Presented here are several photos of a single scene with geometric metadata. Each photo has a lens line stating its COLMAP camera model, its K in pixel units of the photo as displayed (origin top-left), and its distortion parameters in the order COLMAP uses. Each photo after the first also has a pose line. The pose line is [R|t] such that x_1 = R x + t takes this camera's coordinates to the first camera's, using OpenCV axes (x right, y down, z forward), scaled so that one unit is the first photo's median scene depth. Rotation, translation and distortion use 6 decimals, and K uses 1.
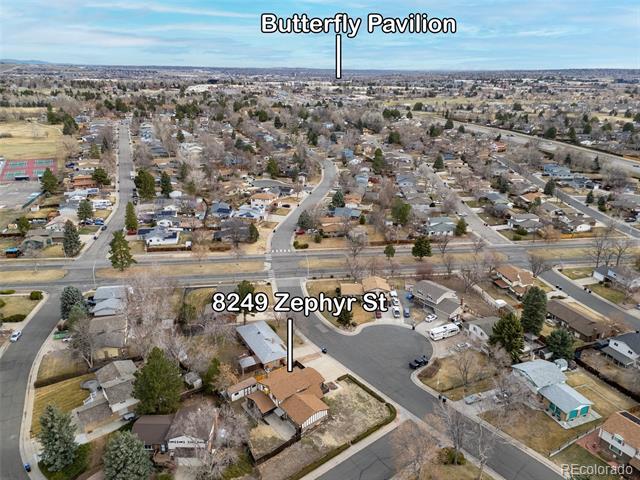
lens RADIAL K [[464.1, 0, 320.0], [0, 464.1, 240.0], [0, 0, 1]] dist [0.090320, -0.089279]
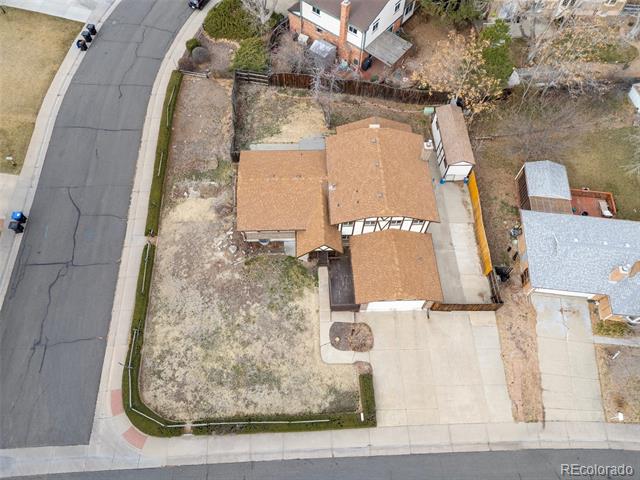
lens RADIAL K [[464.1, 0, 320.0], [0, 464.1, 240.0], [0, 0, 1]] dist [0.090320, -0.089279]
pose [[-0.590742, 0.689259, -0.419458, 0.123901], [-0.312159, 0.284147, 0.906542, 0.007846], [0.744030, 0.666470, 0.047301, 0.902929]]
